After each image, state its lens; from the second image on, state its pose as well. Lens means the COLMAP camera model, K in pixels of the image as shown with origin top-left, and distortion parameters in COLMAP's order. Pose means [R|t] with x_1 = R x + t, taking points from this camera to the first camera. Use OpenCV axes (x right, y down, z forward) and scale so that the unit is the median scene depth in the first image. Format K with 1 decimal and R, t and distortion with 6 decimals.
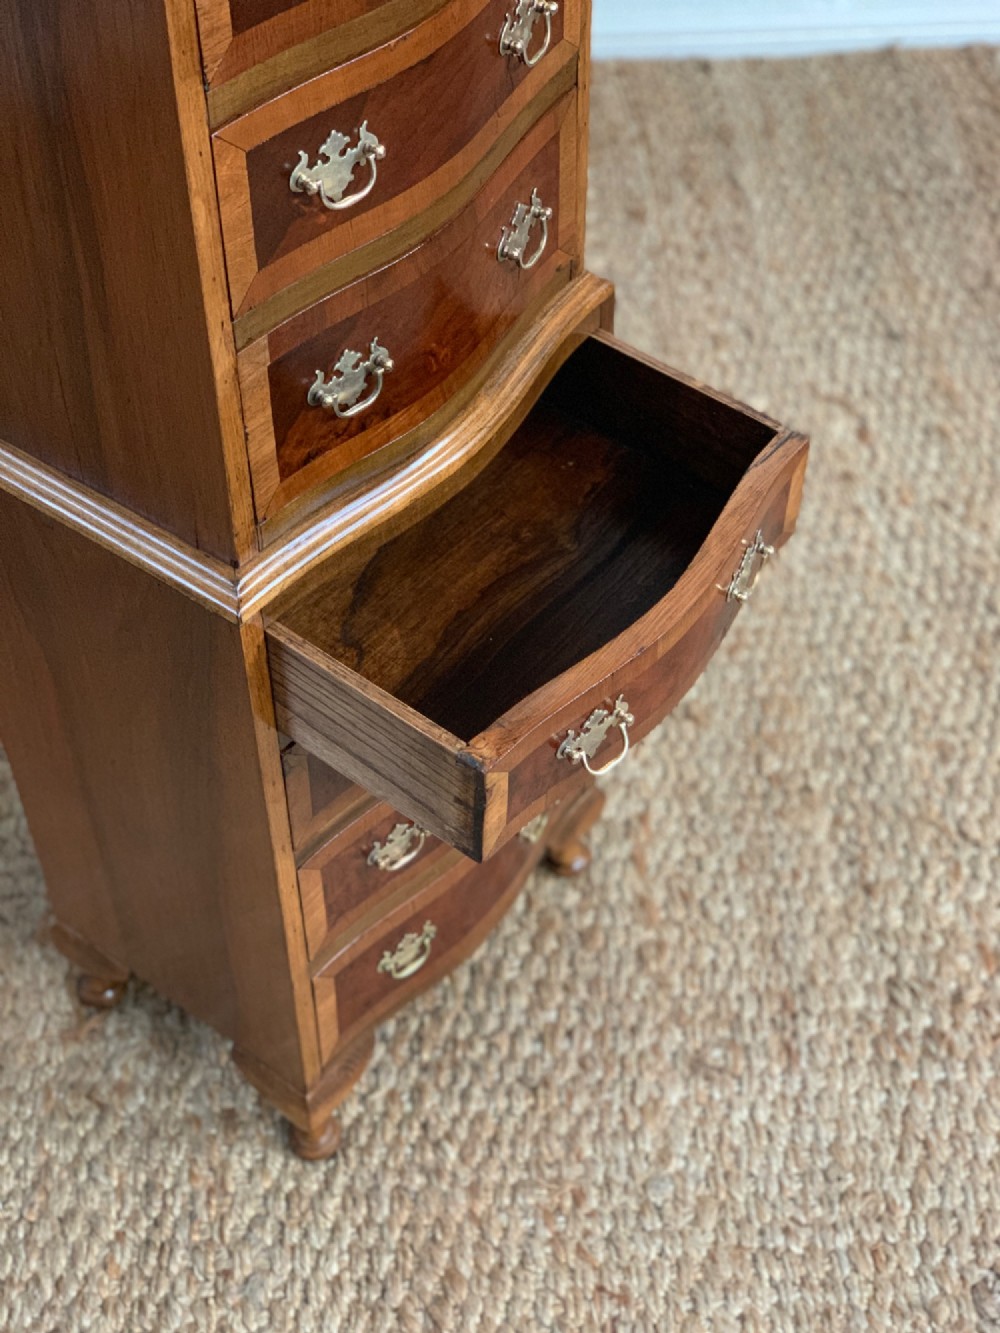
lens RADIAL K [[2012.2, 0, 502.4], [0, 2012.2, 663.1], [0, 0, 1]] dist [0.046645, 0.000000]
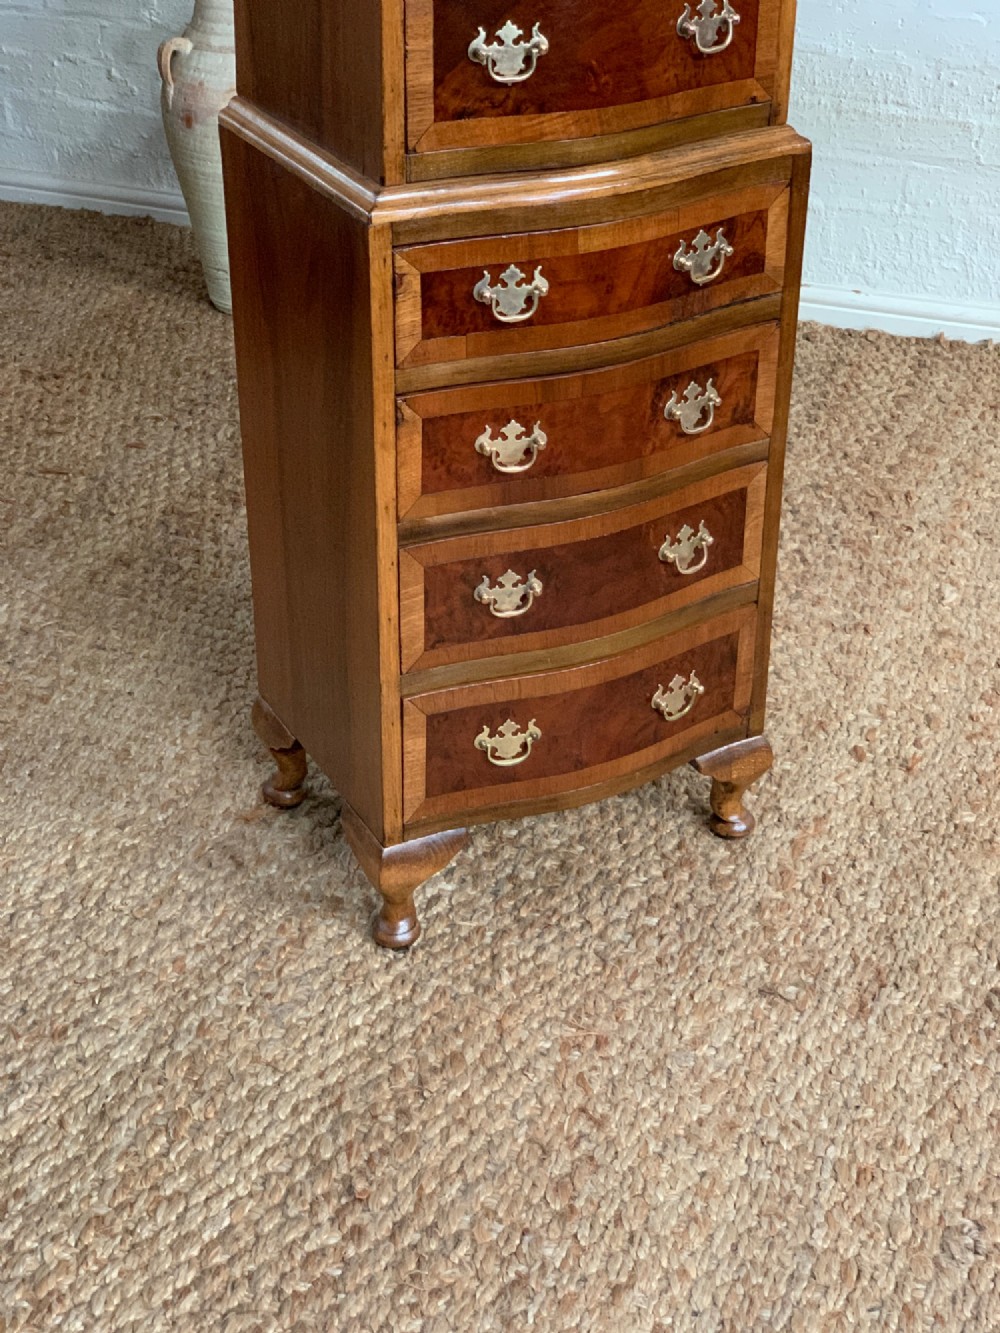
lens RADIAL K [[2012.2, 0, 503.4], [0, 2012.2, 660.8], [0, 0, 1]] dist [0.046645, 0.000000]
pose [[0.909427, 0.222500, -0.351336, 0.303444], [-0.319143, 0.915063, -0.246590, 0.350384], [0.266628, 0.336382, 0.903192, 0.004299]]
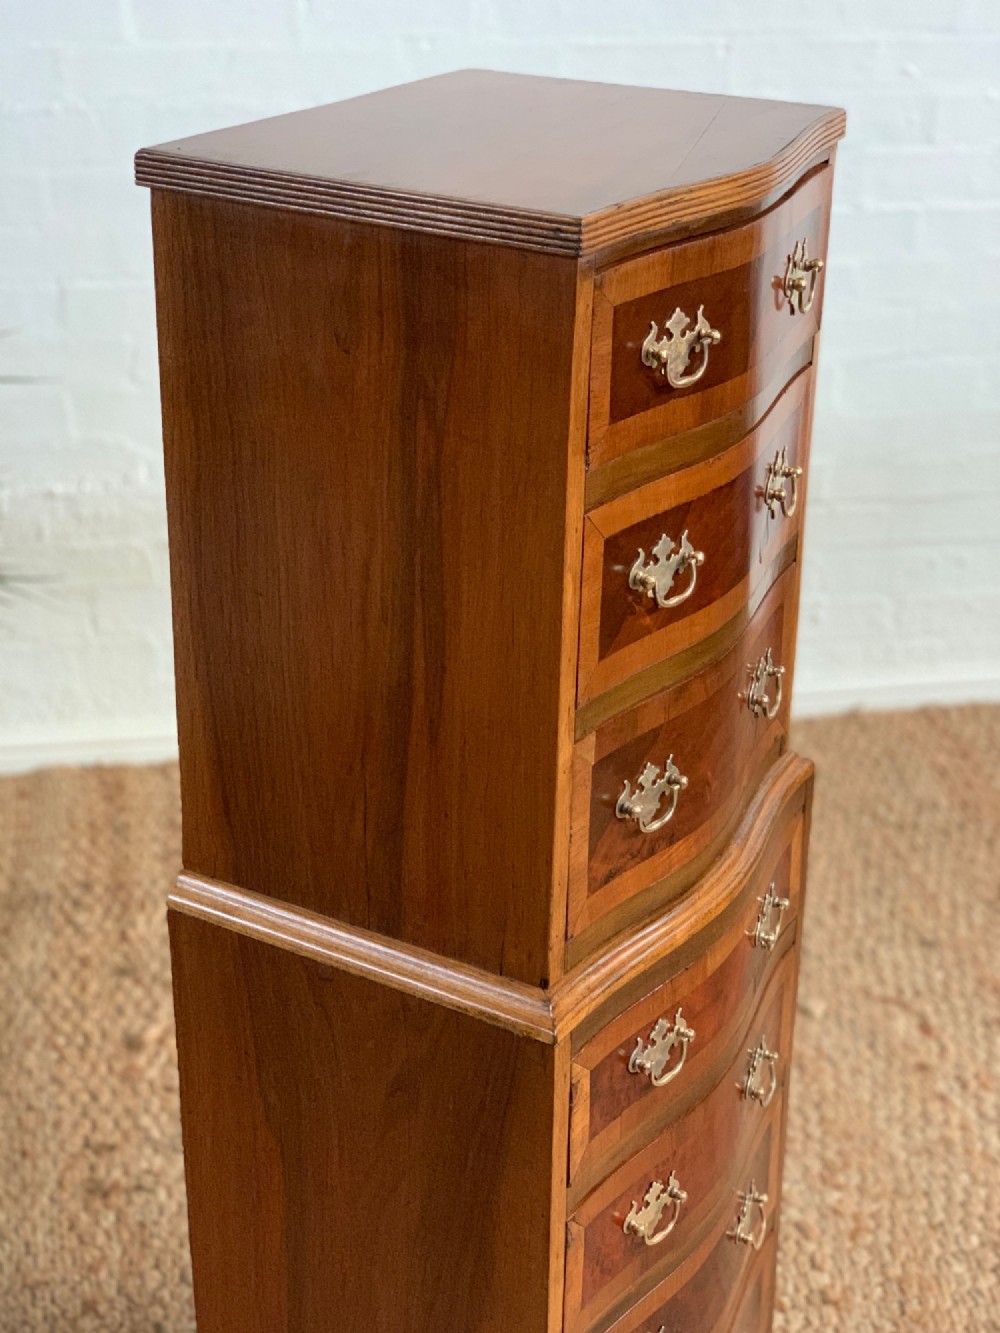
lens RADIAL K [[2012.2, 0, 509.0], [0, 2012.2, 654.9], [0, 0, 1]] dist [0.046645, 0.000000]
pose [[0.993735, -0.033678, 0.106570, -0.175438], [0.073420, 0.915628, -0.395265, 0.134198], [-0.084267, 0.400613, 0.912364, 0.028413]]
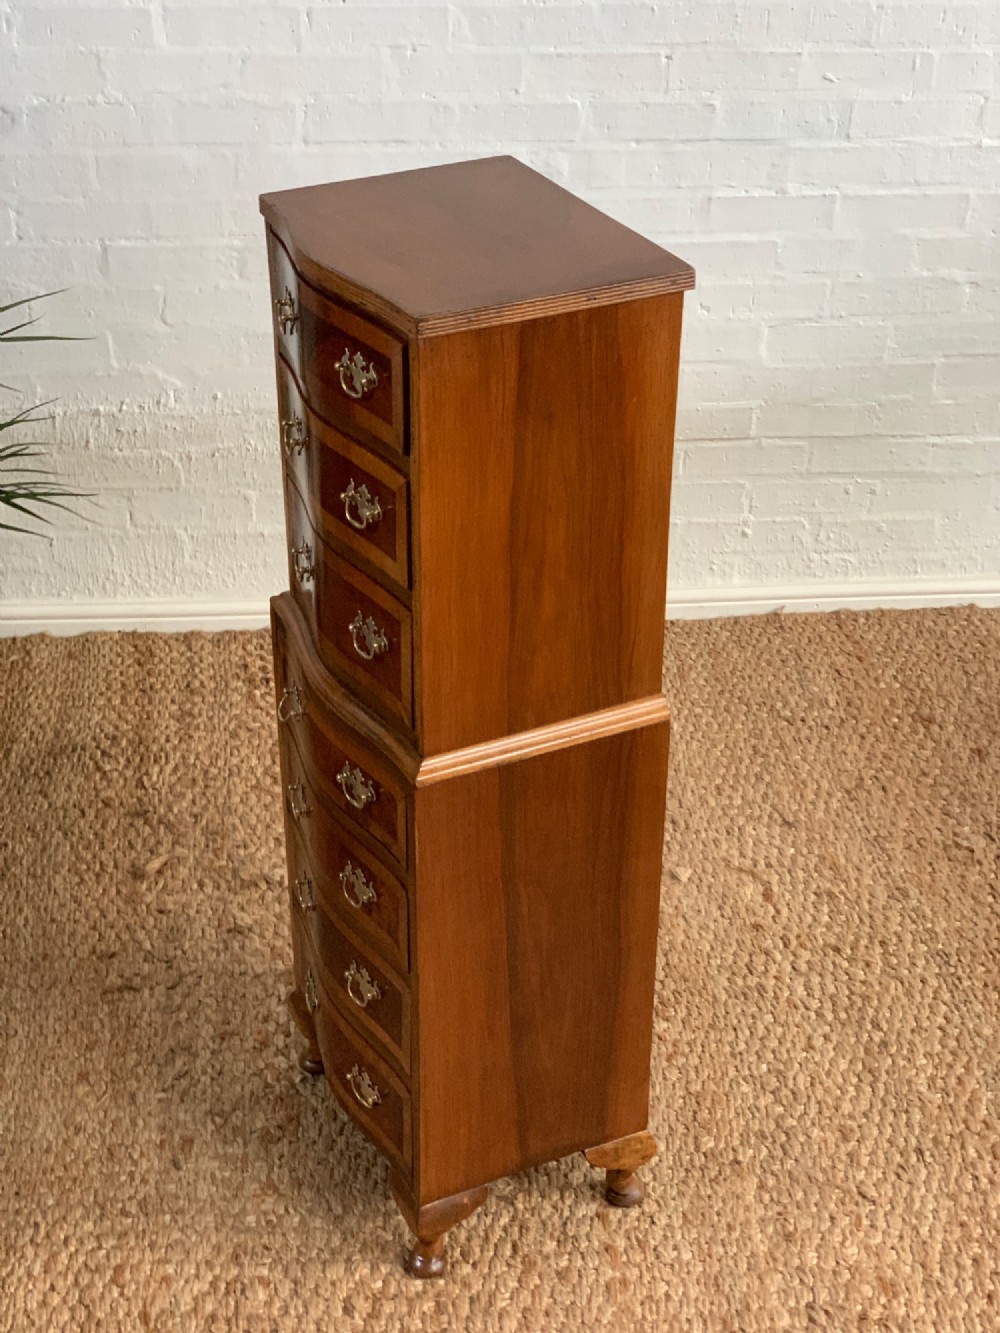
lens RADIAL K [[2012.2, 0, 481.5], [0, 2012.2, 642.7], [0, 0, 1]] dist [0.046645, 0.000000]
pose [[0.999526, 0.002620, 0.030683, -0.051156], [0.006699, 0.954018, -0.299675, 0.149128], [-0.030057, 0.299738, 0.953548, -0.317447]]
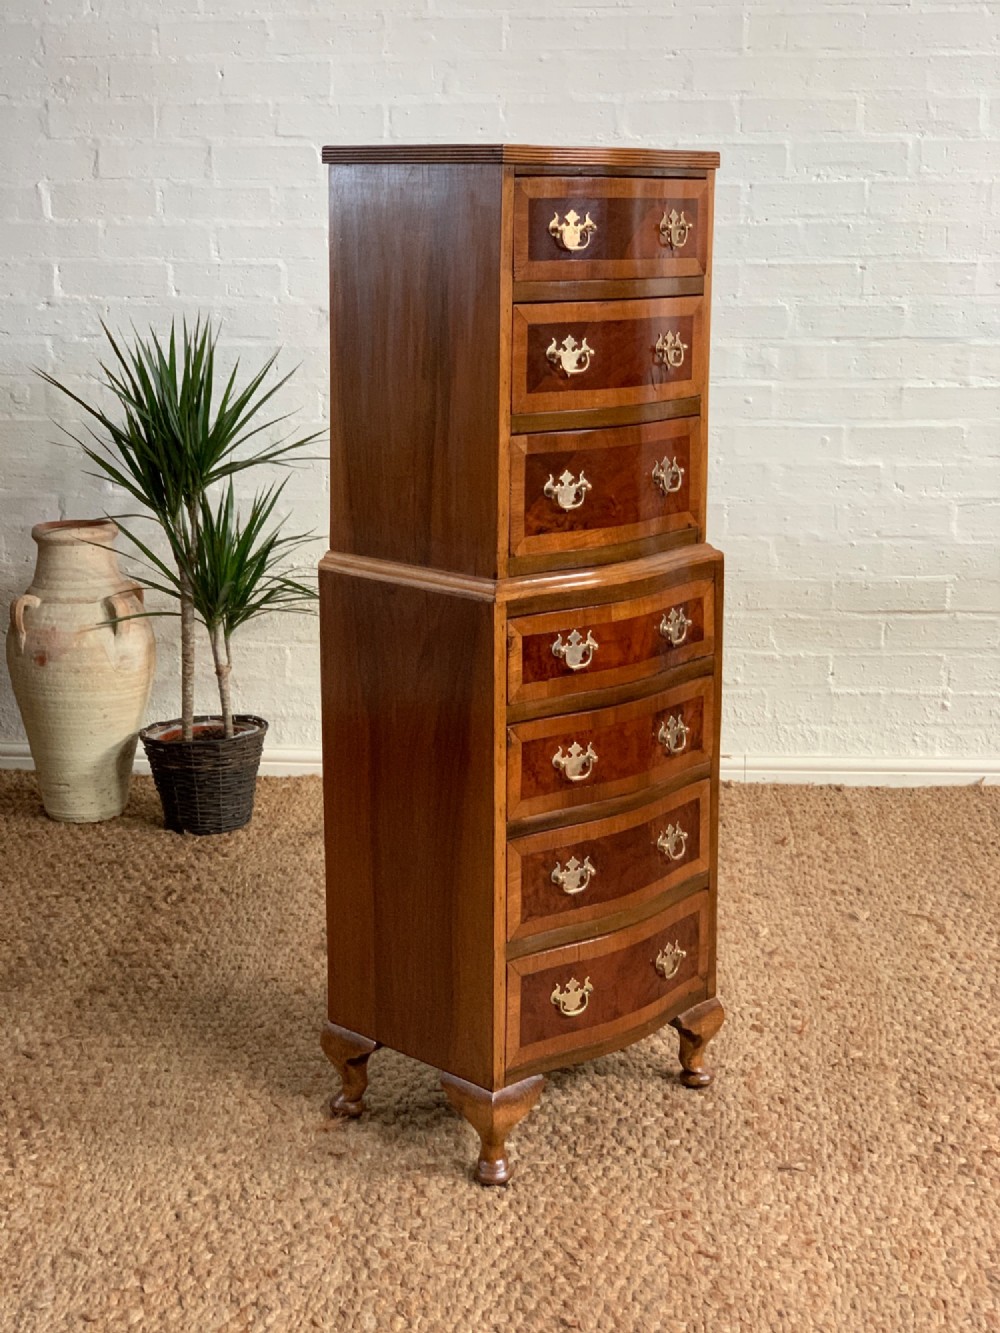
lens RADIAL K [[2012.2, 0, 503.7], [0, 2012.2, 652.2], [0, 0, 1]] dist [0.046645, 0.000000]
pose [[0.991509, 0.031199, -0.126244, 0.073483], [-0.099629, 0.806164, -0.583245, 0.743094], [0.083576, 0.590869, 0.802426, -0.286293]]
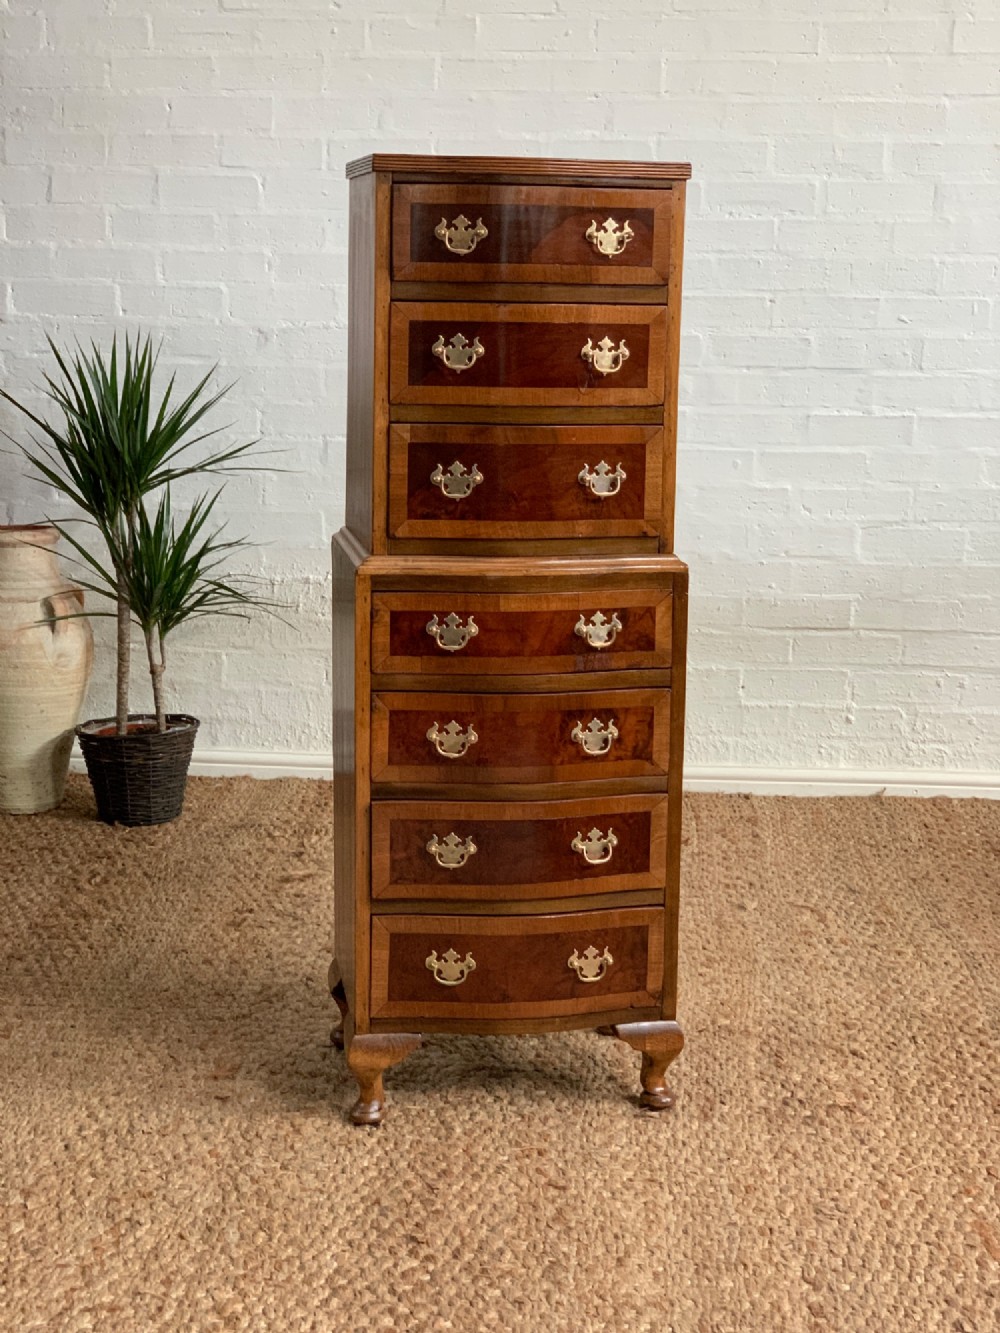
lens RADIAL K [[2012.2, 0, 506.0], [0, 2012.2, 641.6], [0, 0, 1]] dist [0.046645, 0.000000]
pose [[0.991291, 0.045041, -0.123744, 0.169448], [-0.111949, 0.783069, -0.611776, 0.843497], [0.069345, 0.620302, 0.781292, -0.326820]]
